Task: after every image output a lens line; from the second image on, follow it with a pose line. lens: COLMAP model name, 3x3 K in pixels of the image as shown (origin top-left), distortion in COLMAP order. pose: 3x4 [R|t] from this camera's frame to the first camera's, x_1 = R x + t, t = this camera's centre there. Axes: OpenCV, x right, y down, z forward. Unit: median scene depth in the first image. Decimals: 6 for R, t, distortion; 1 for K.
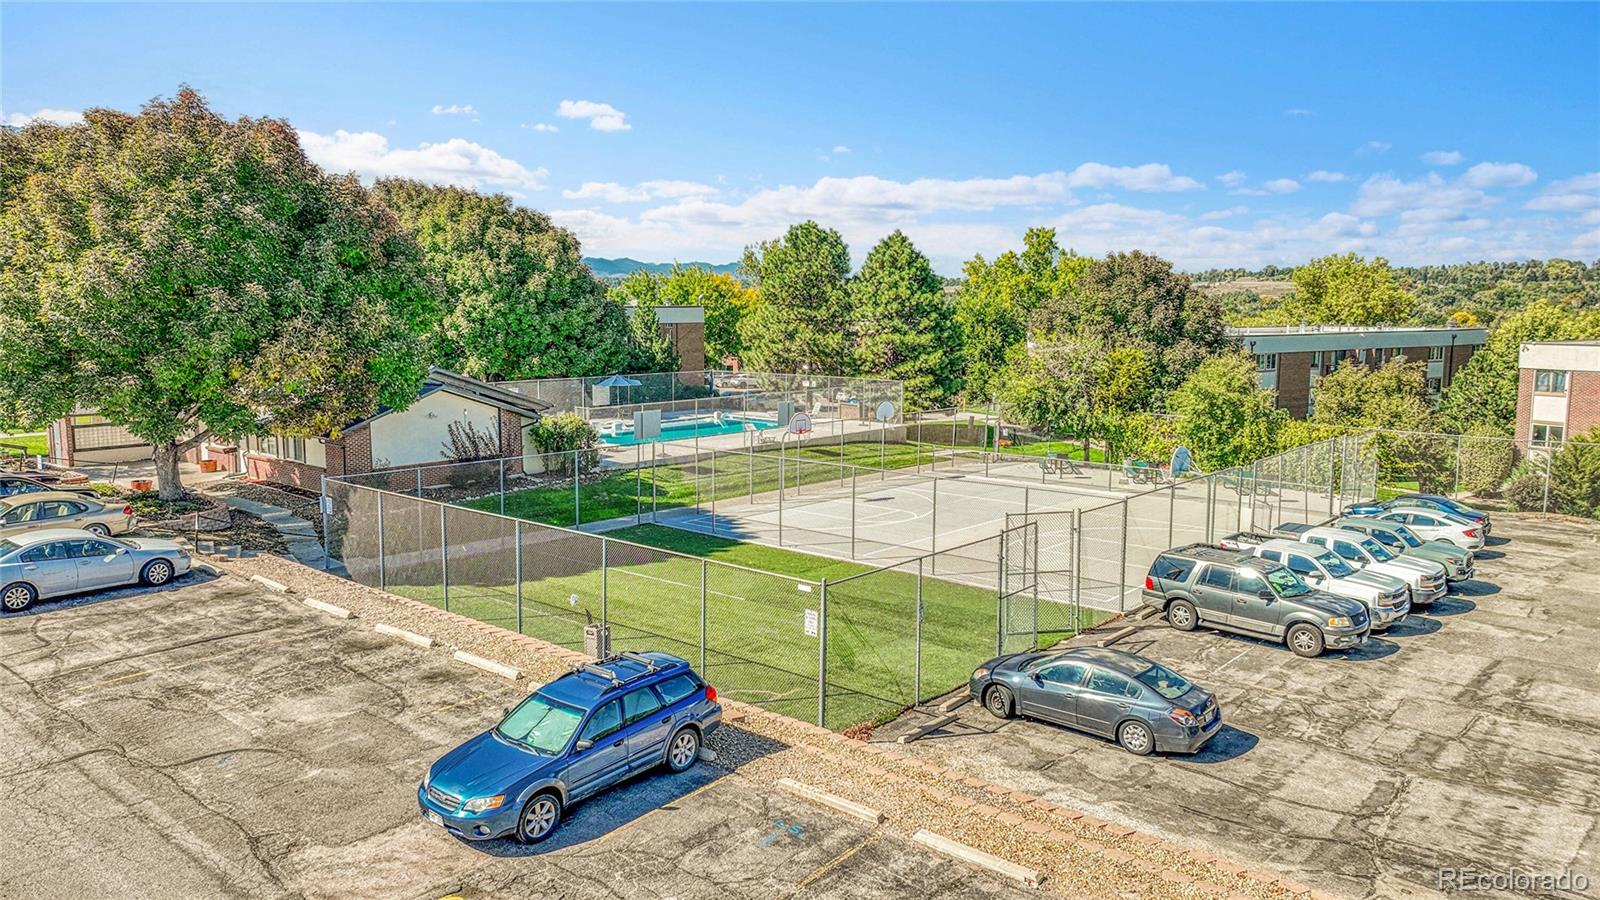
lens RADIAL K [[1120.3, 0, 796.7], [0, 1120.3, 449.2], [0, 0, 1]] dist [-0.001612, 0.014411]
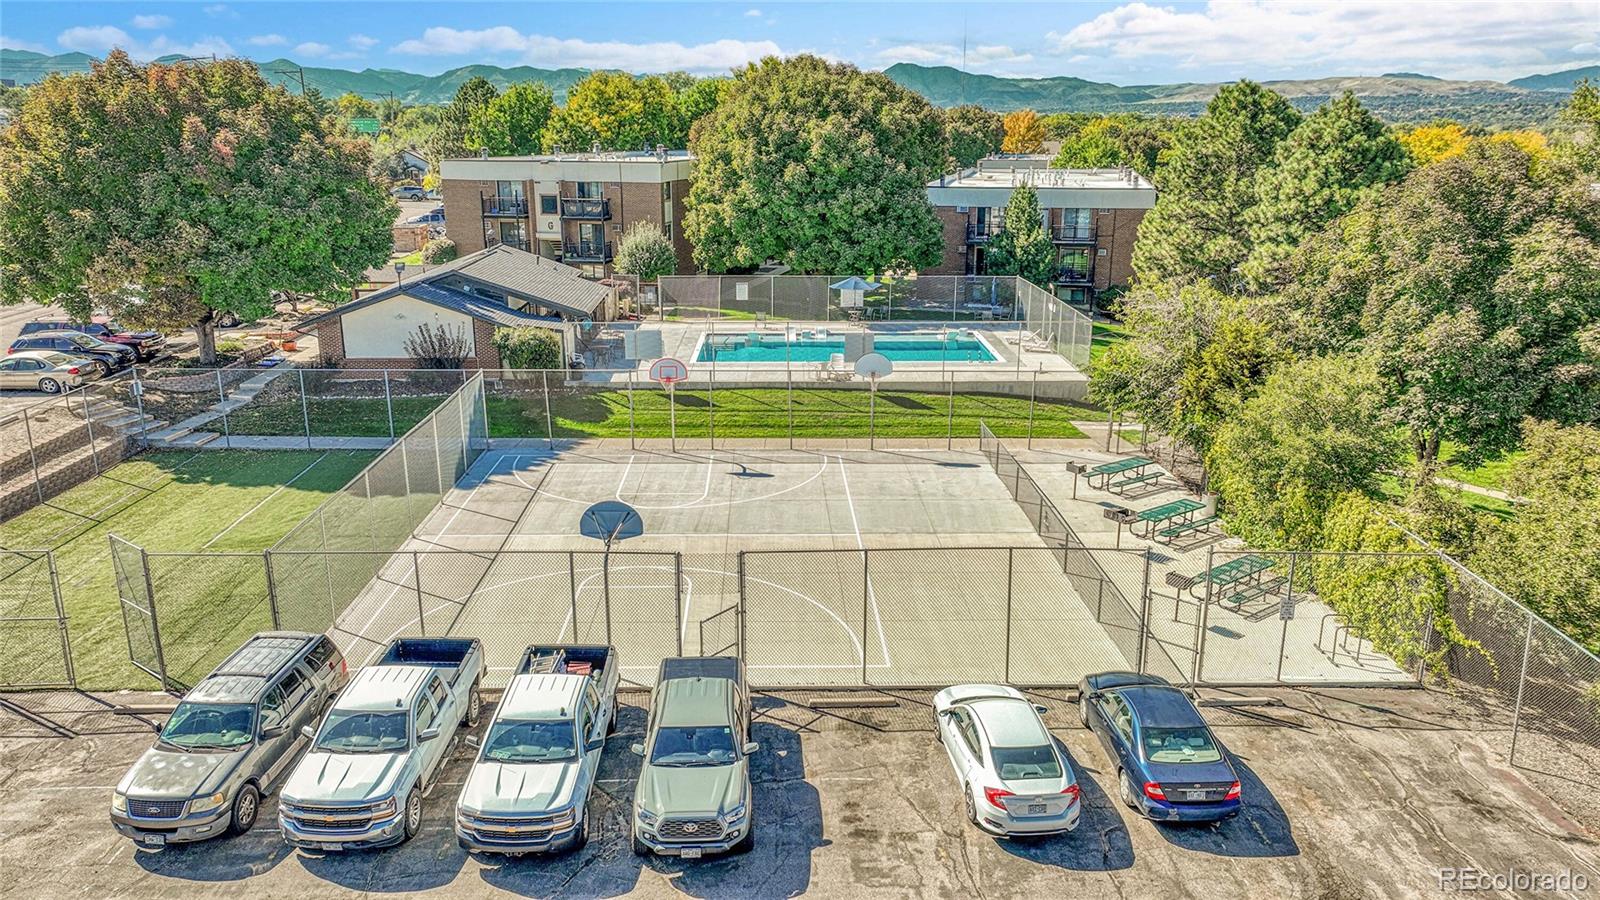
lens RADIAL K [[1120.3, 0, 801.7], [0, 1120.3, 451.3], [0, 0, 1]] dist [-0.001612, 0.014411]
pose [[0.676184, 0.198558, -0.709472, 0.572796], [-0.093389, 0.978330, 0.184795, -0.107543], [0.730790, -0.058699, 0.680074, 0.393522]]
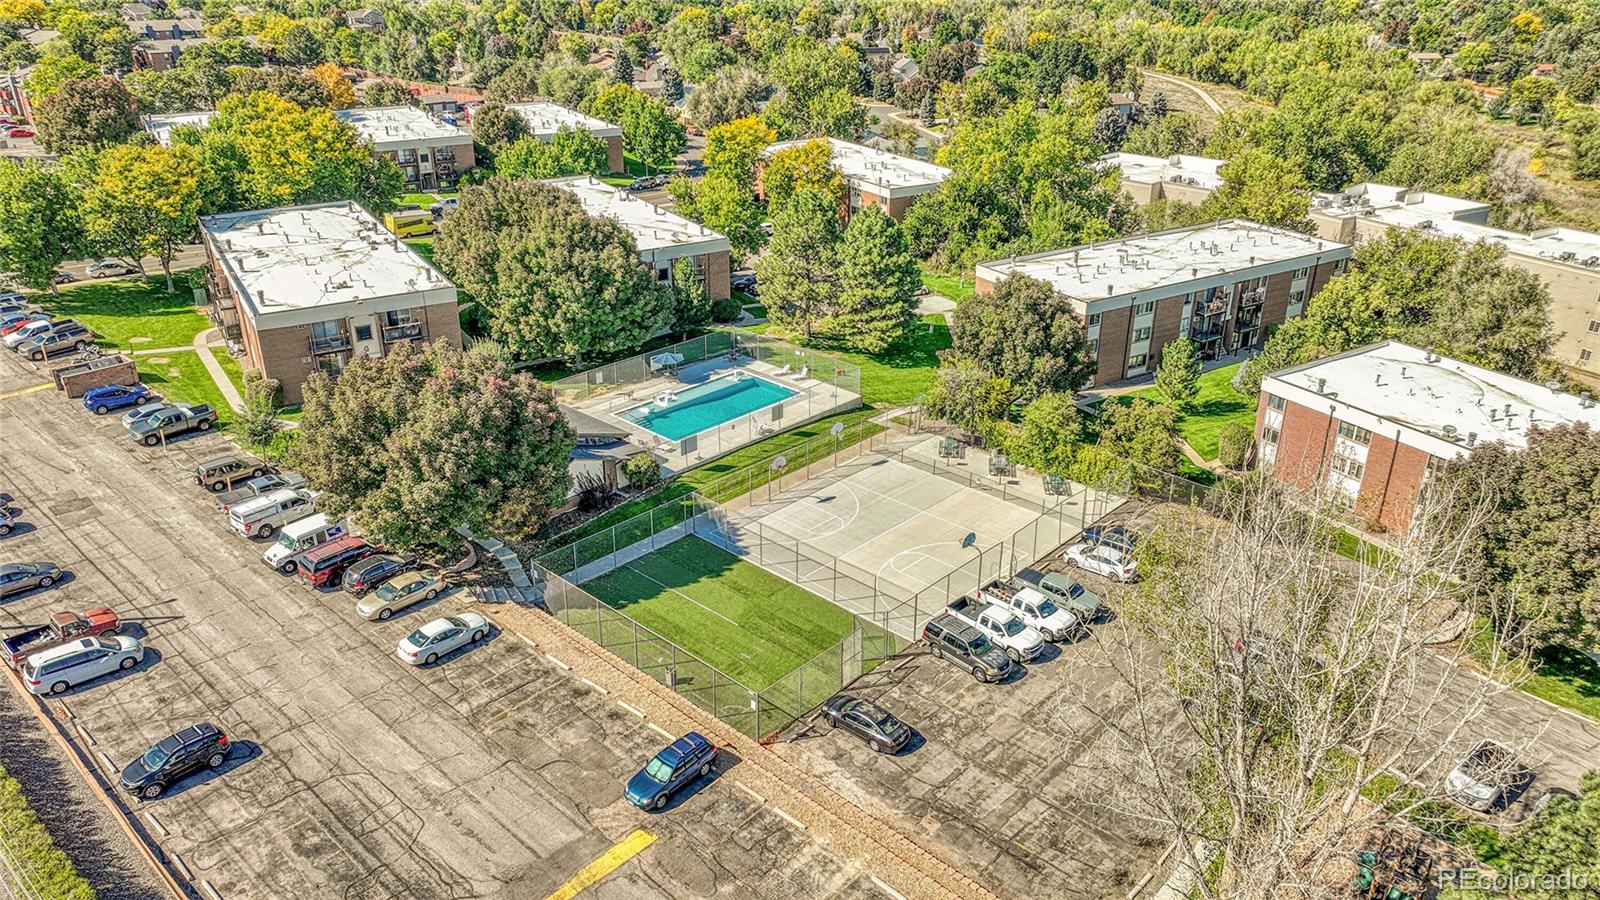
lens RADIAL K [[1120.3, 0, 794.7], [0, 1120.3, 444.6], [0, 0, 1]] dist [-0.001612, 0.014411]
pose [[0.999165, 0.015054, -0.037989, 0.074251], [-0.003340, 0.956641, 0.291252, -0.443094], [0.040727, -0.290882, 0.955892, -0.497366]]
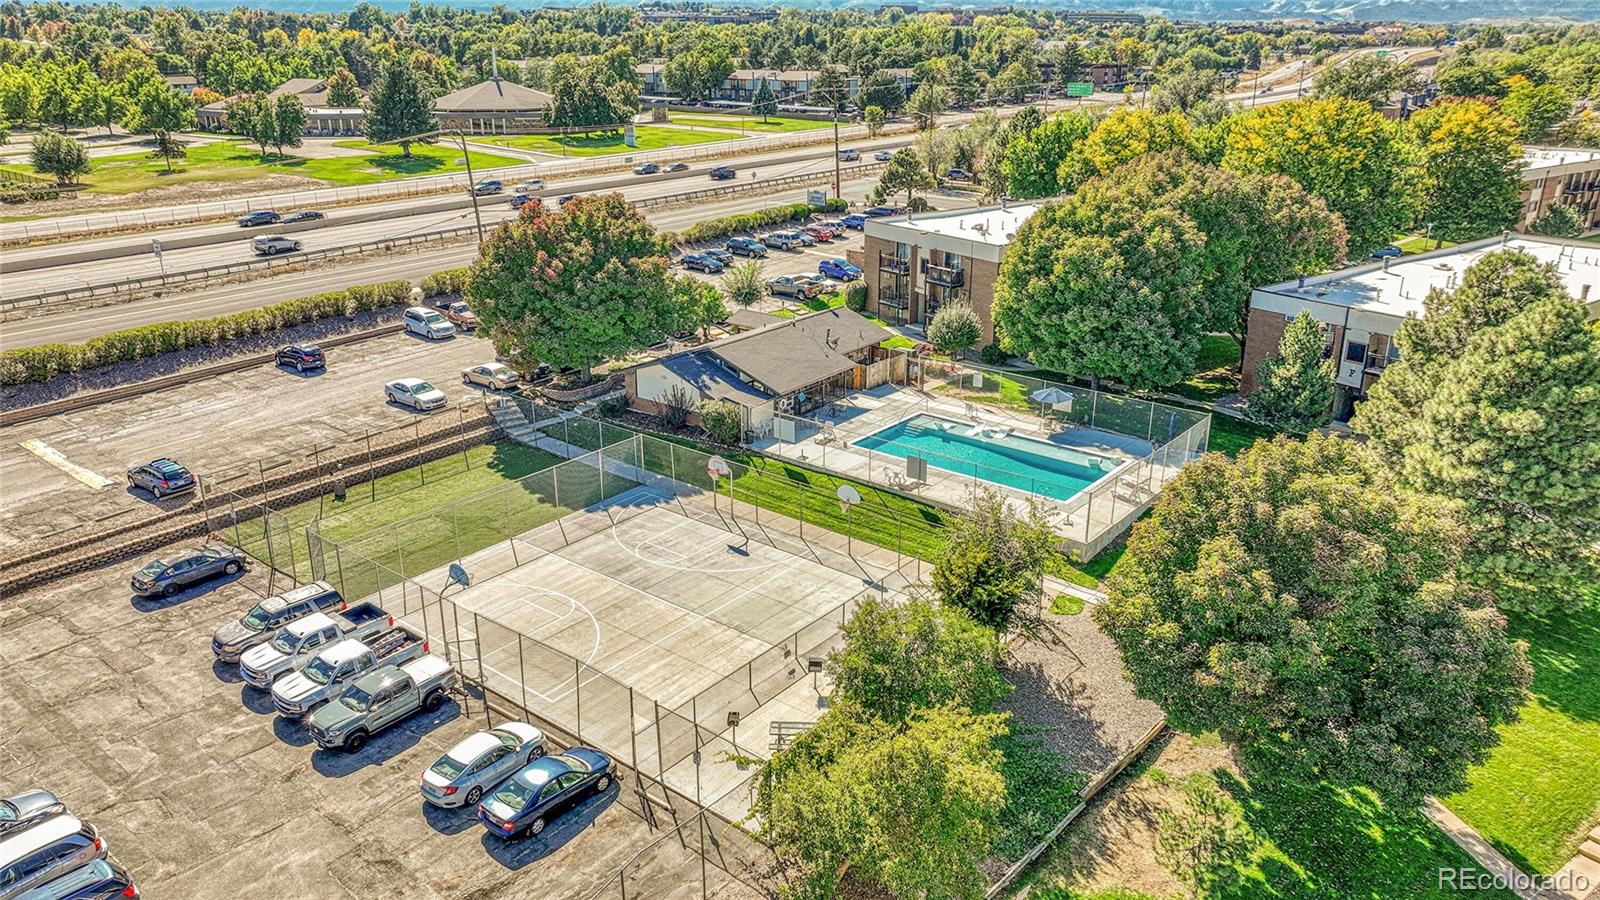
lens RADIAL K [[1120.3, 0, 801.0], [0, 1120.3, 449.2], [0, 0, 1]] dist [-0.001612, 0.014411]
pose [[0.045313, 0.337805, -0.940125, 0.965161], [-0.130753, 0.935001, 0.329662, -0.379912], [0.990379, 0.107986, 0.086537, 0.802113]]
